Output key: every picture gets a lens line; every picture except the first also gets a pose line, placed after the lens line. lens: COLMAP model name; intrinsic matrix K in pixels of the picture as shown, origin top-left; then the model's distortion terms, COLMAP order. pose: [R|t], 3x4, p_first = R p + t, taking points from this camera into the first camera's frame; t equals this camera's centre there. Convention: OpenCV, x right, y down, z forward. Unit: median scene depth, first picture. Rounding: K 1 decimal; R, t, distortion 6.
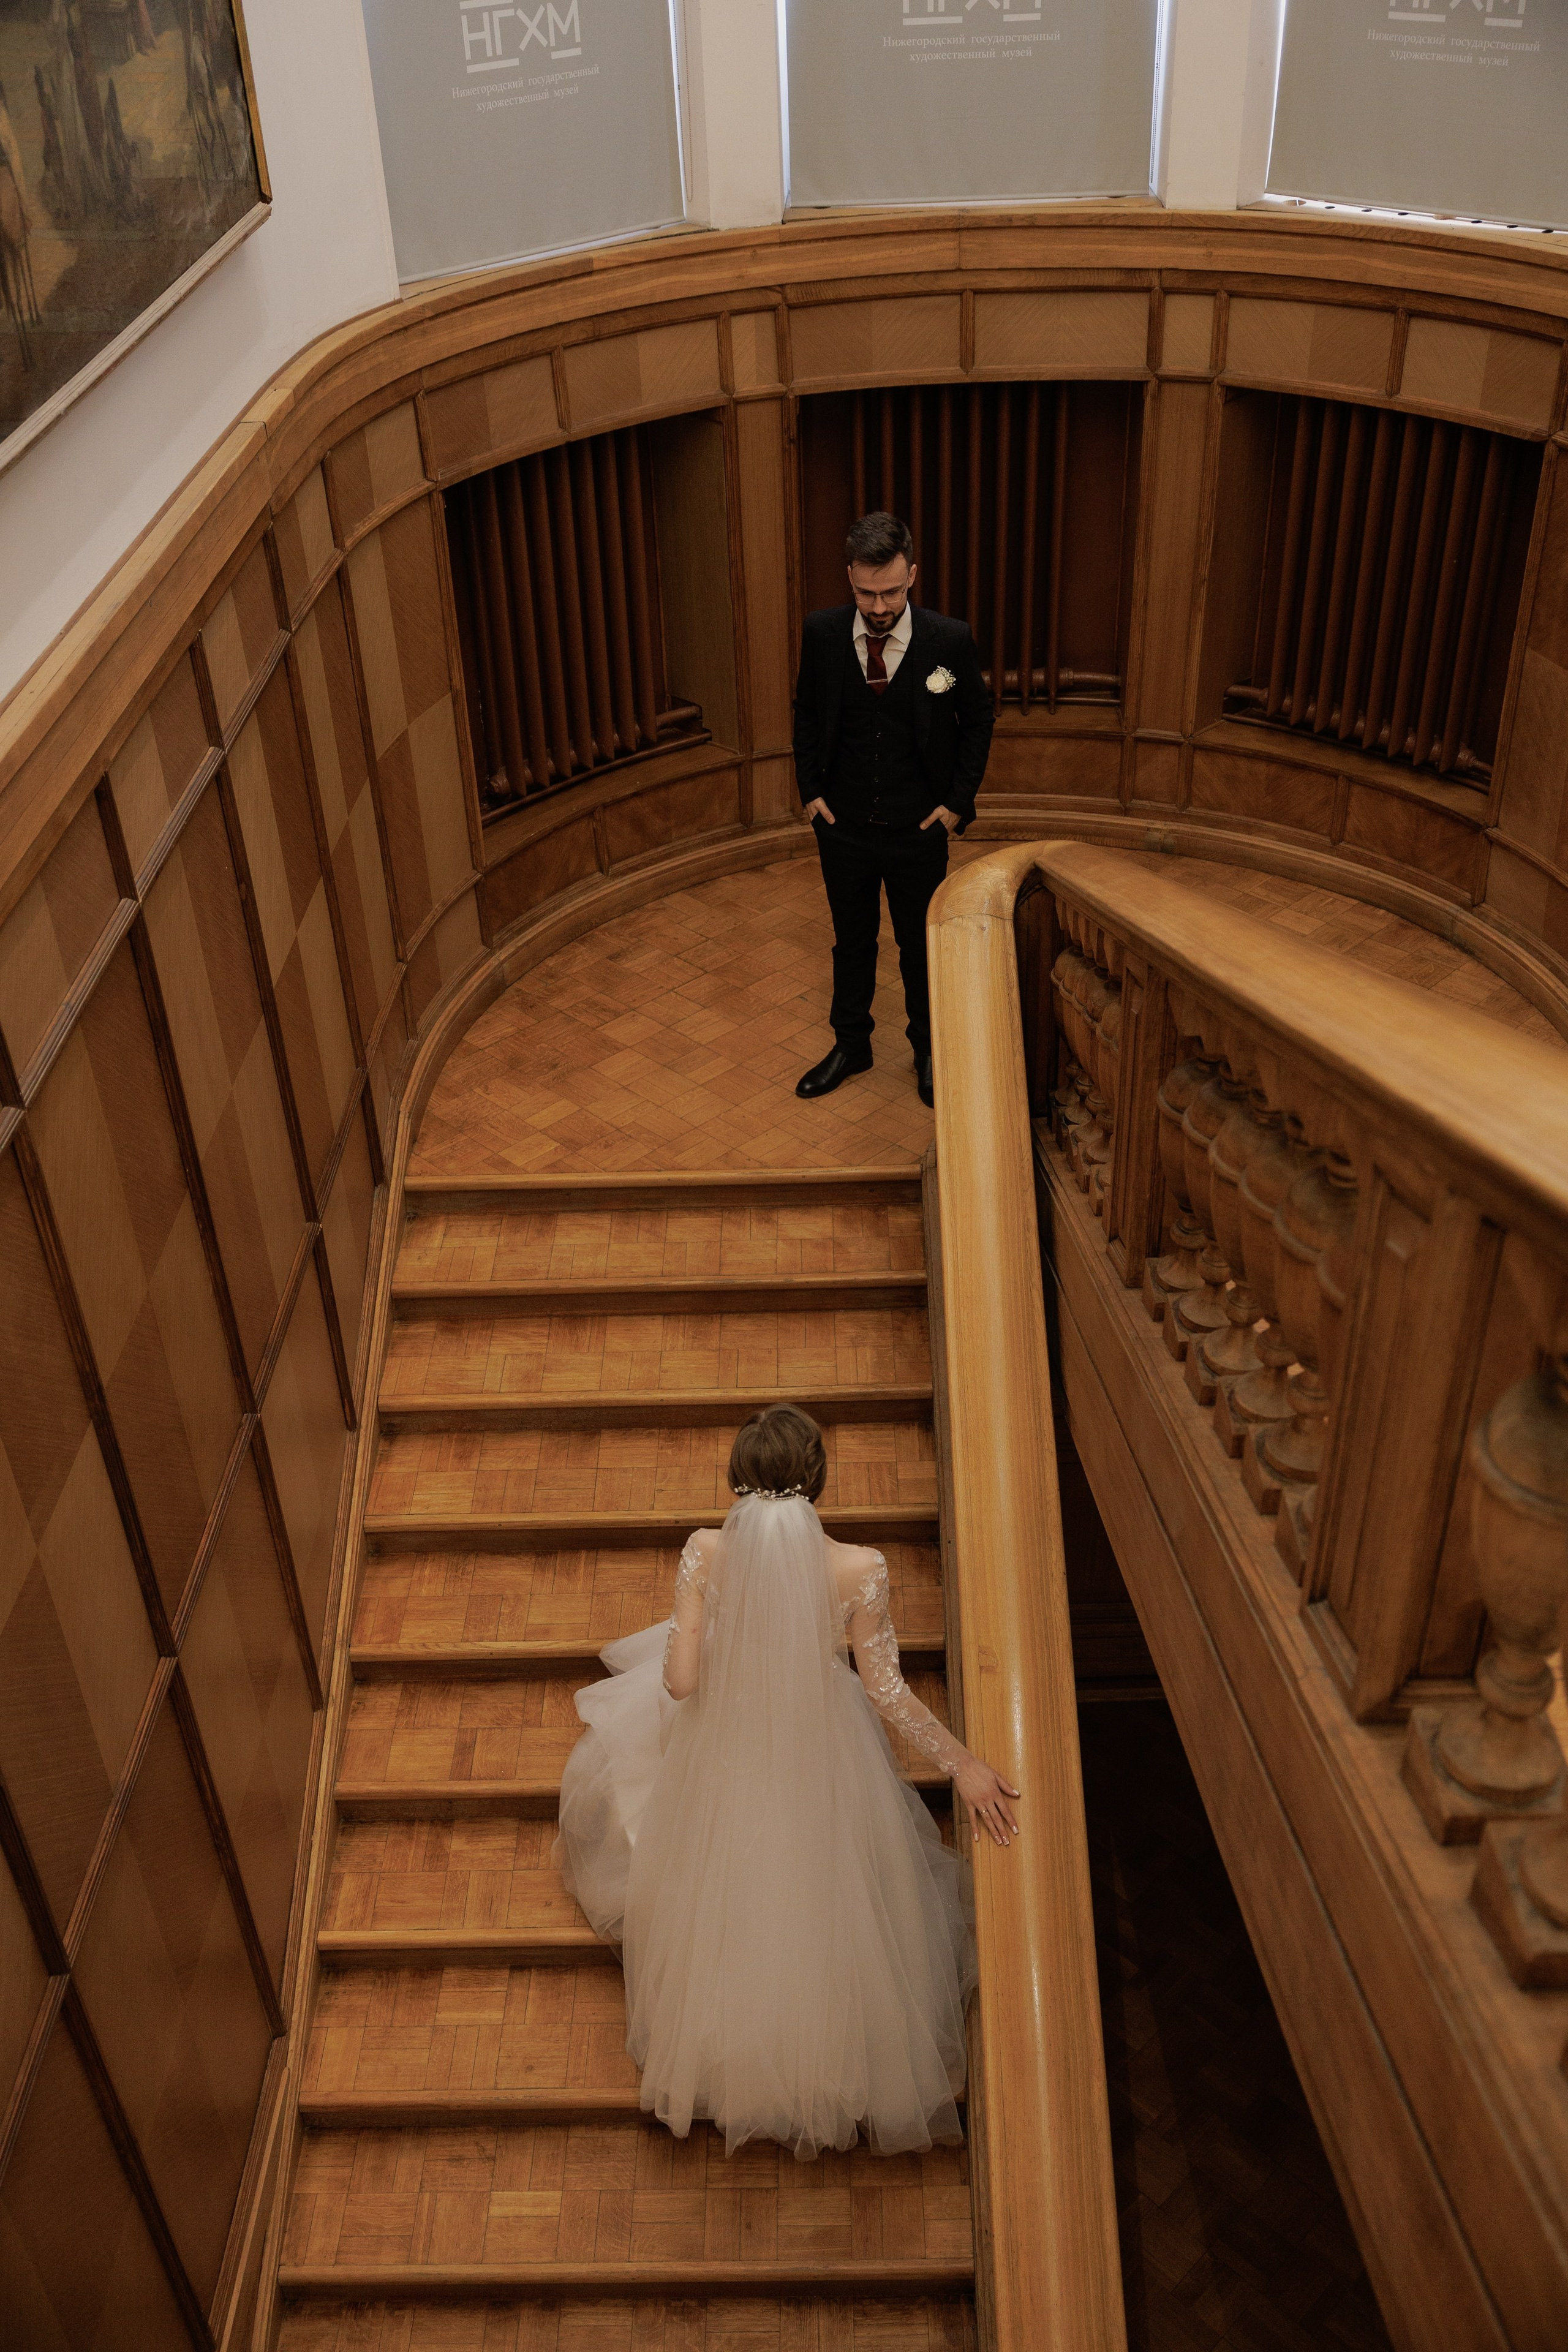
lens RADIAL K [[2157.7, 0, 787.5], [0, 2157.7, 1190.9], [0, 0, 1]] dist [0.011006, 0.018433]
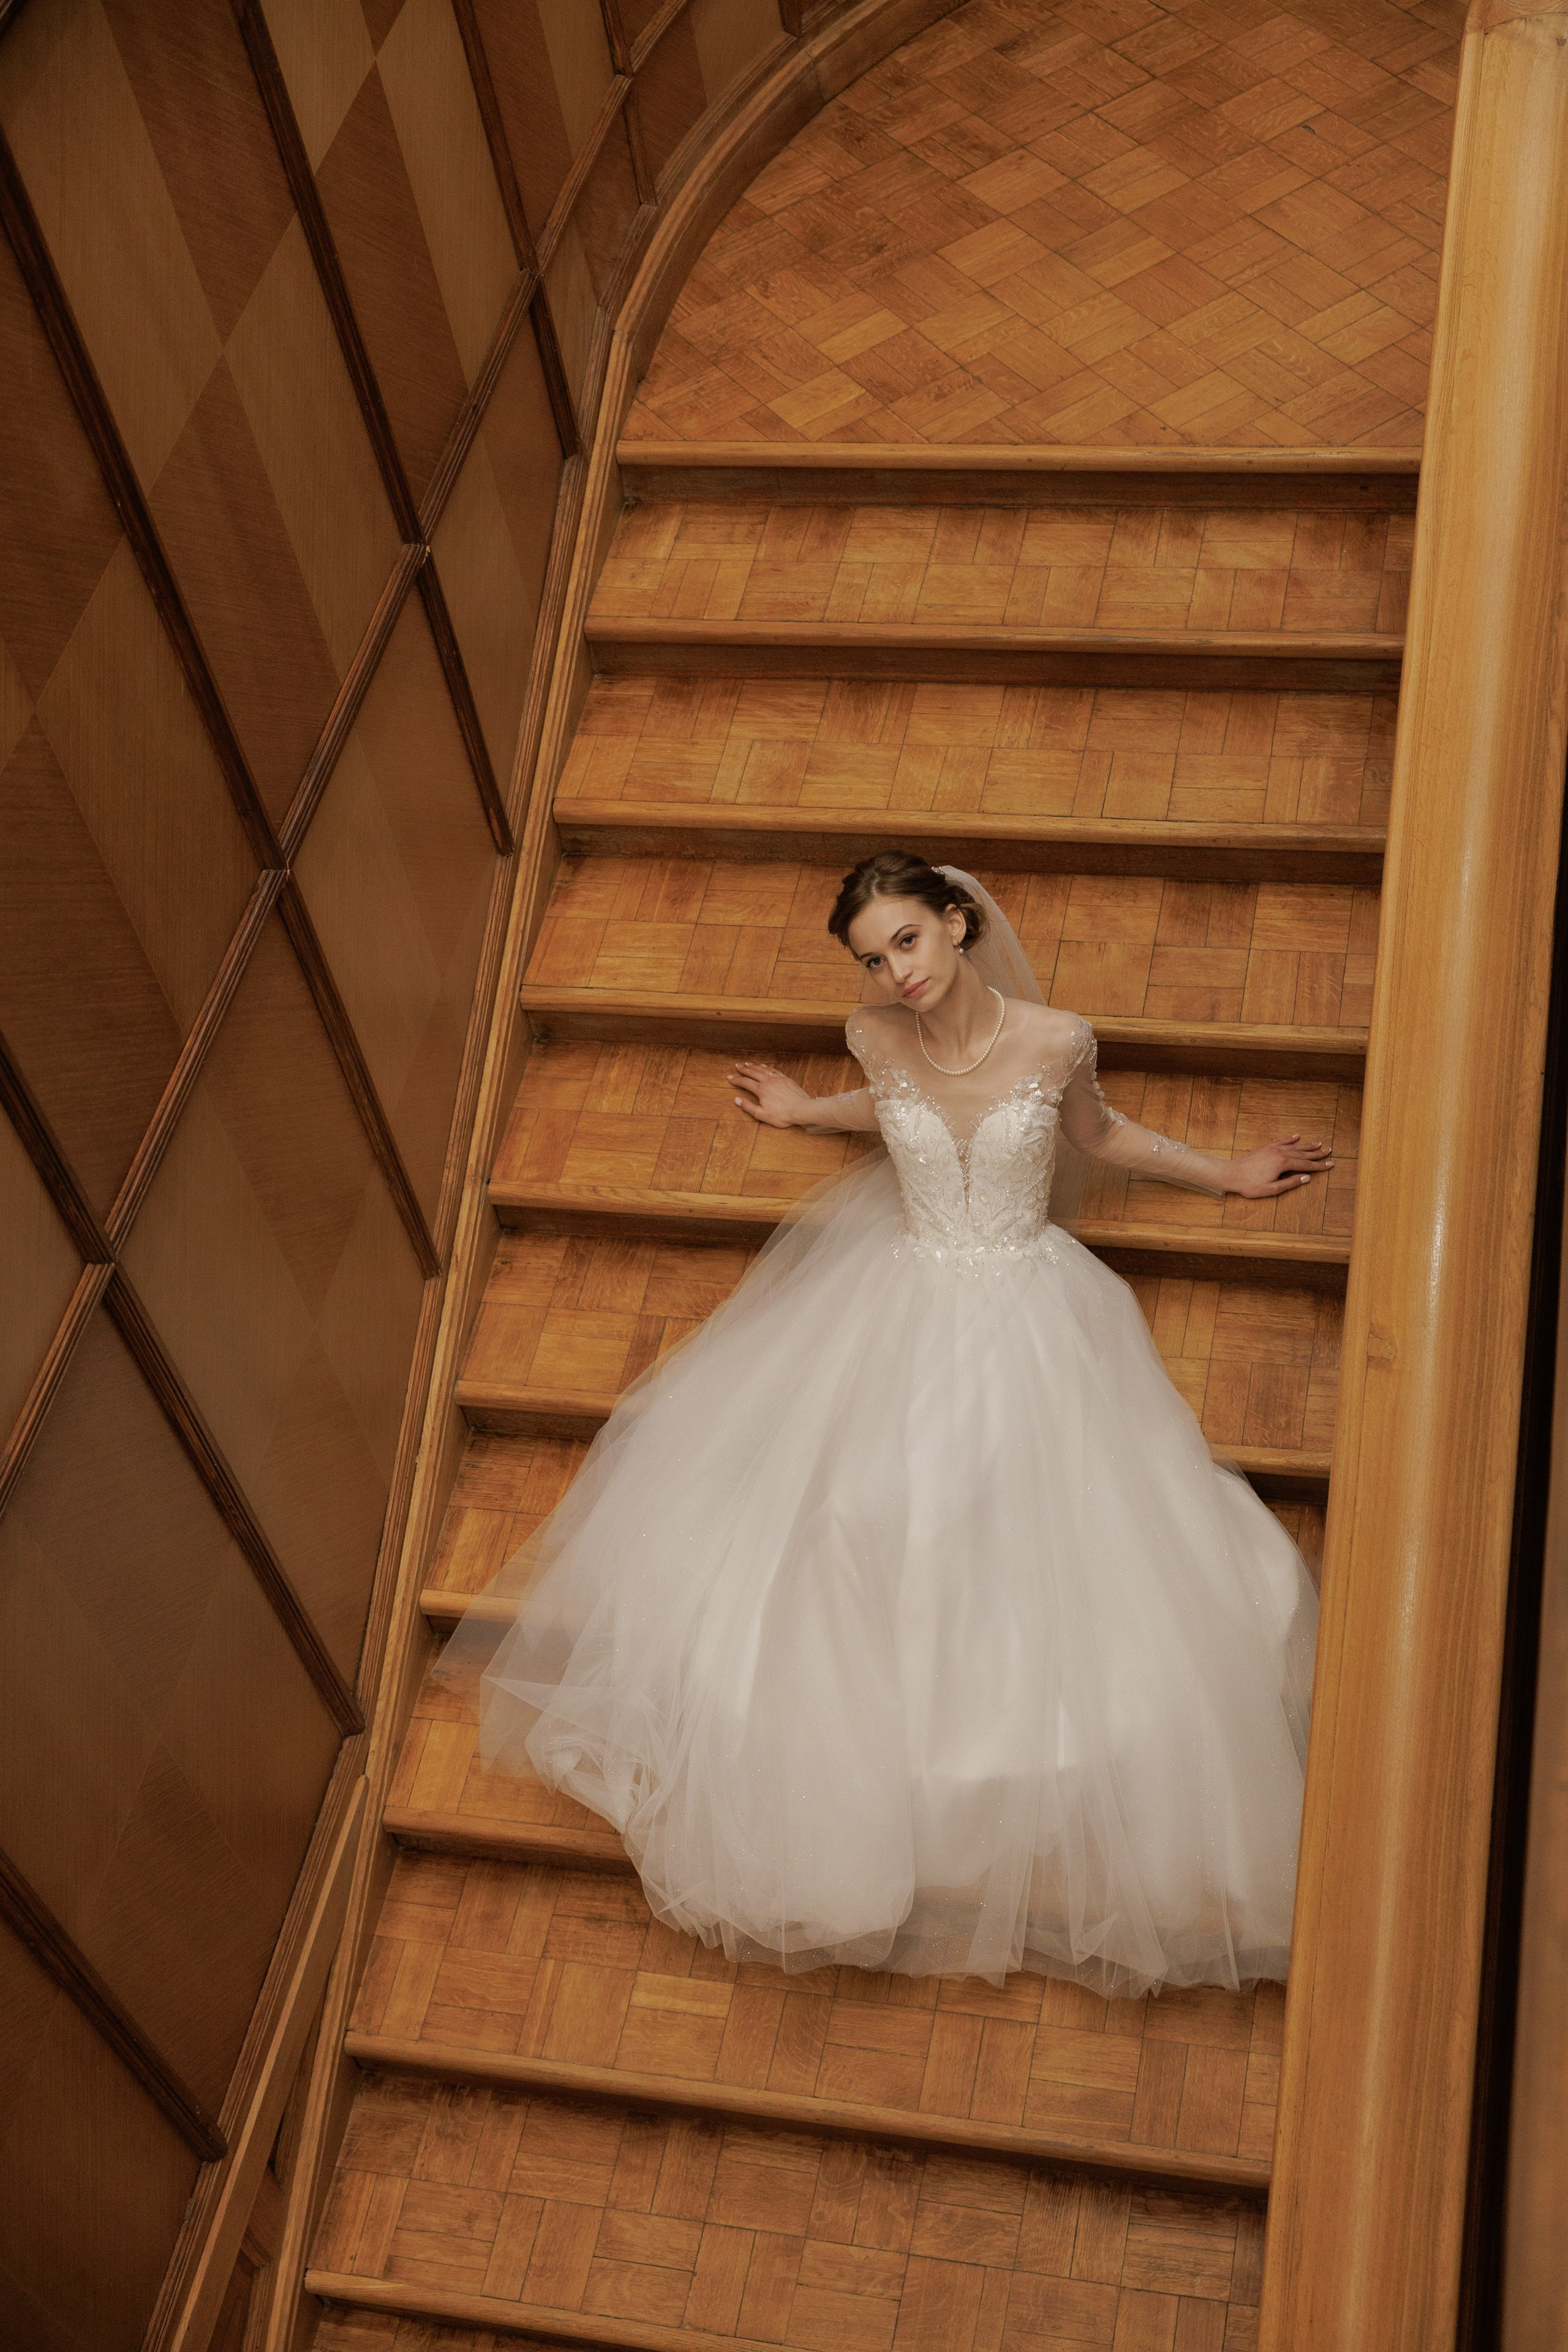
lens RADIAL K [[3050.9, 0, 828.5], [0, 3050.9, 1175.7], [0, 0, 1]] dist [0.006993, 0.082167]
pose [[0.975831, 0.080717, -0.203073, 0.084517], [-0.020305, 0.958754, 0.283510, -0.056701], [0.217582, -0.272535, 0.937221, 0.120218]]
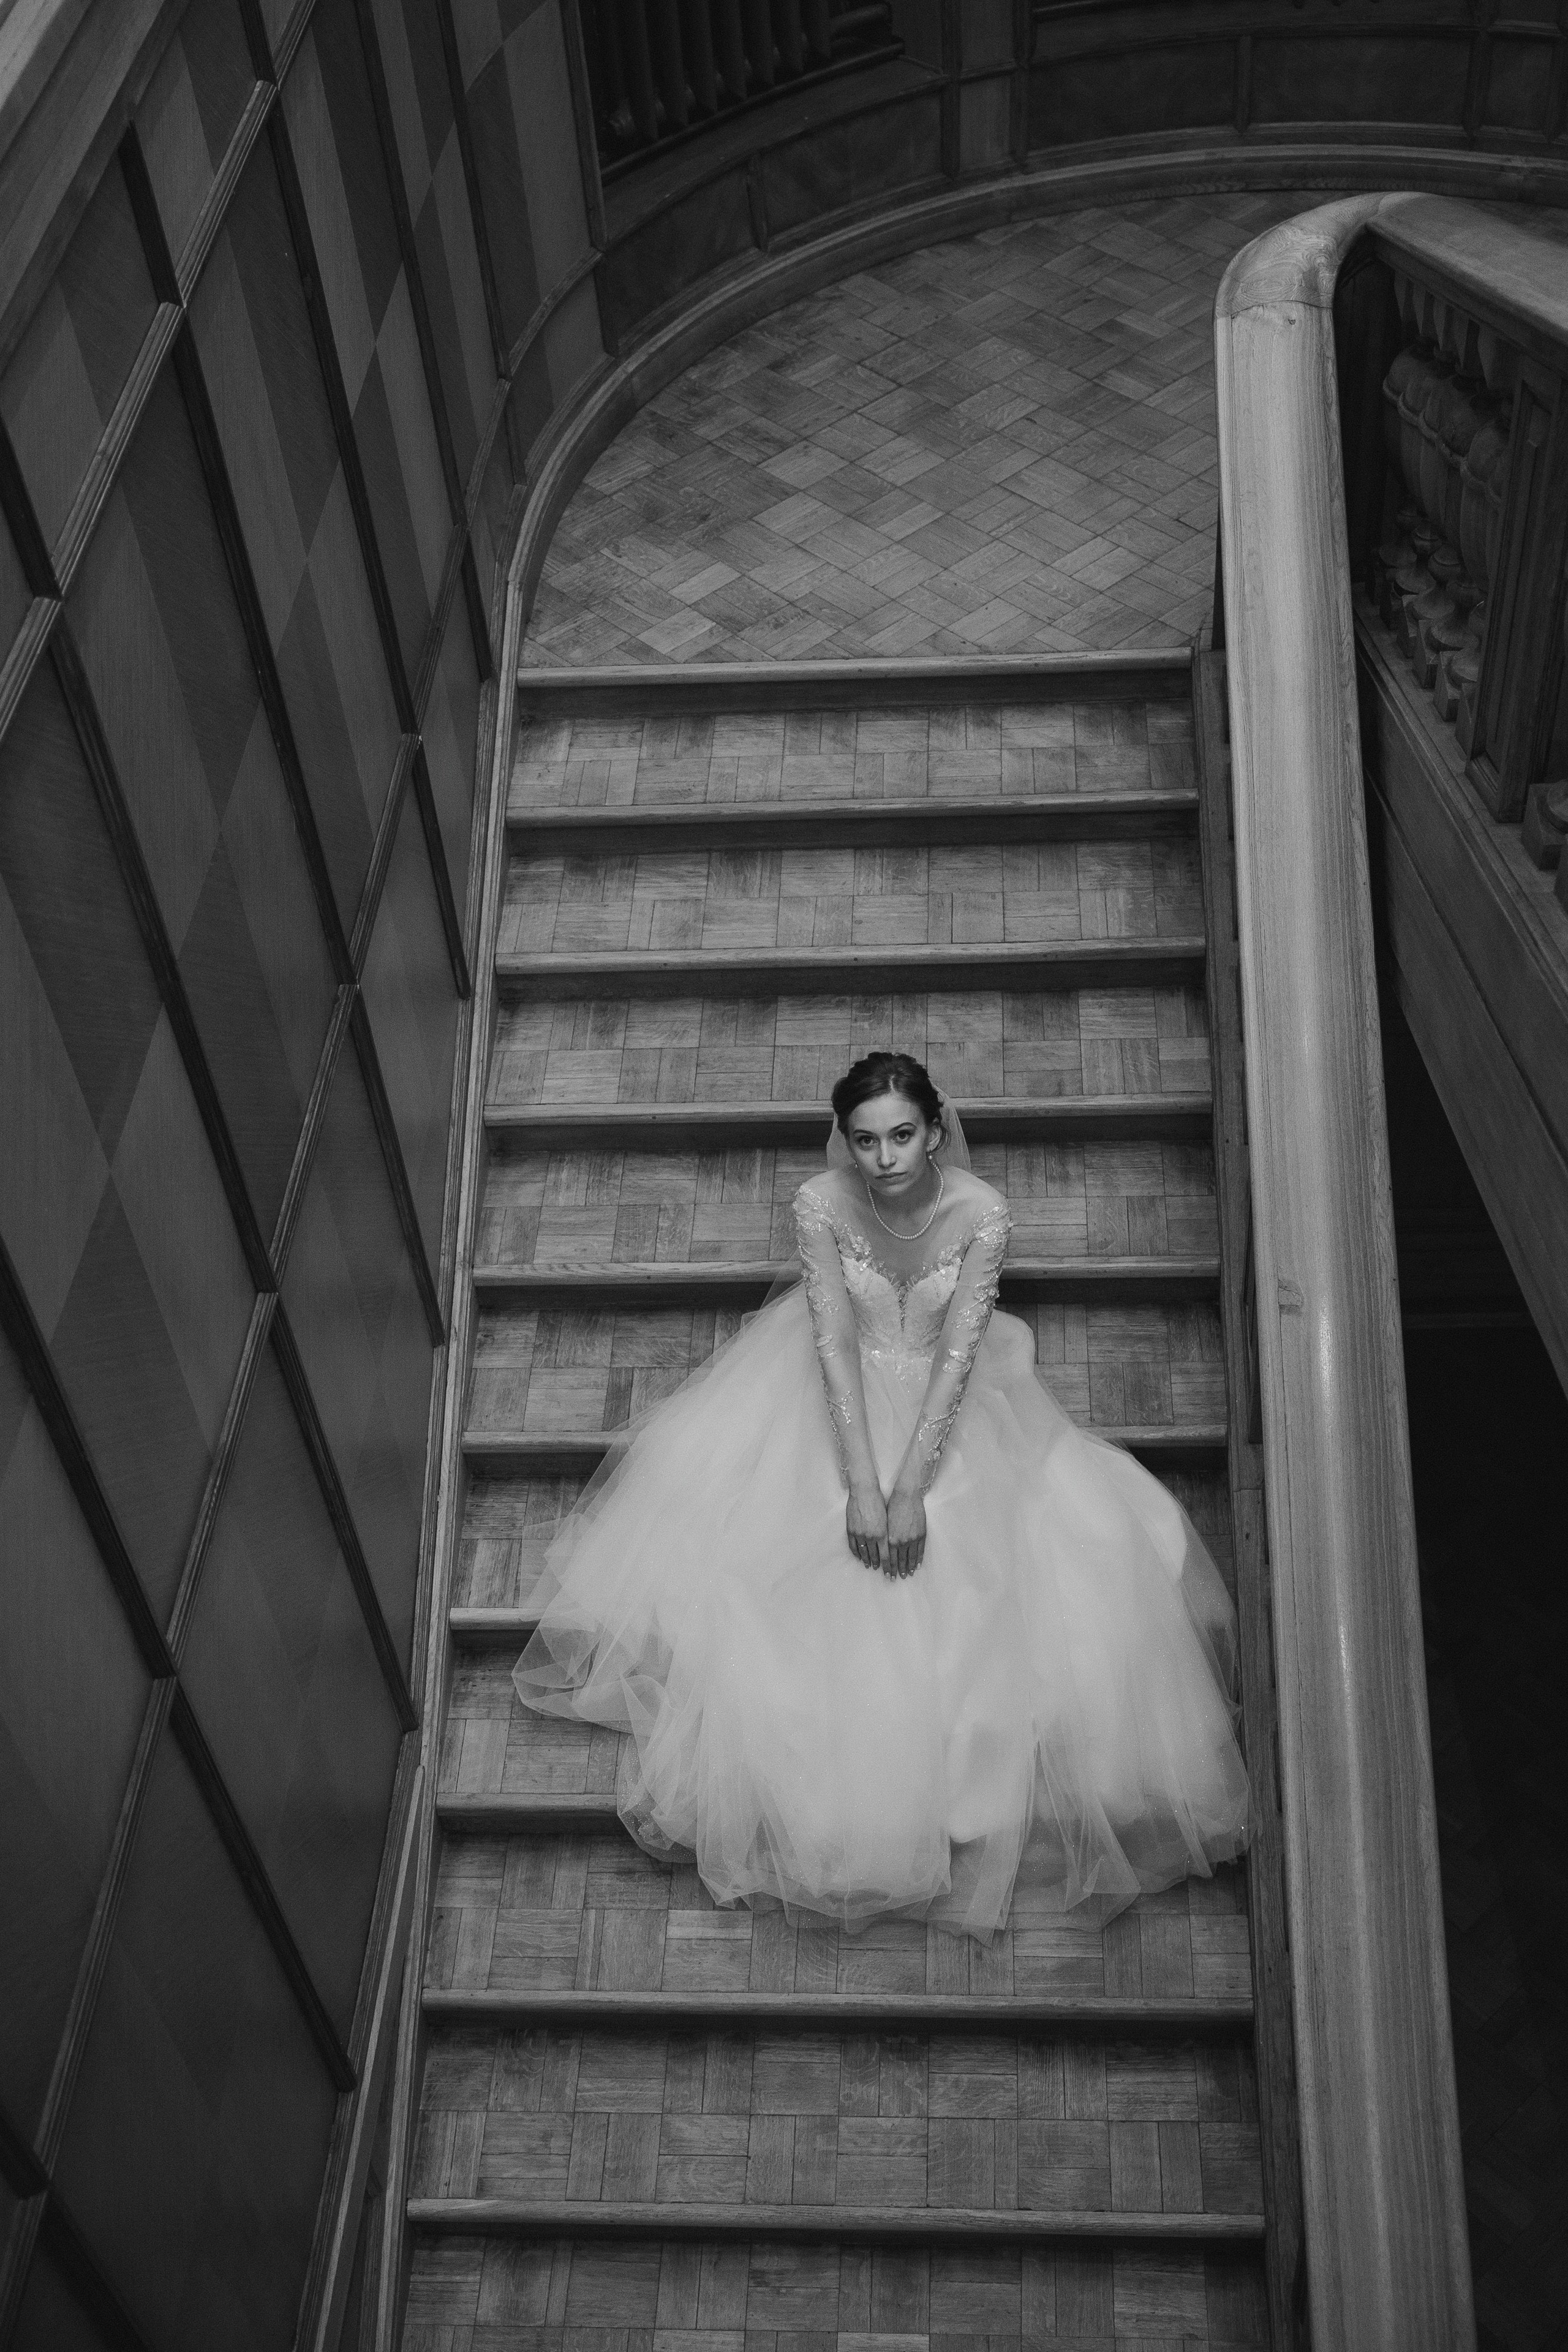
lens RADIAL K [[2697.7, 0, 796.0], [0, 2697.7, 1167.9], [0, 0, 1]] dist [0.019275, 0.138991]
pose [[0.998473, 0.002771, -0.055177, -0.024854], [0.007490, 0.982731, 0.184888, -0.009247], [0.054736, -0.185018, 0.981210, 0.025899]]
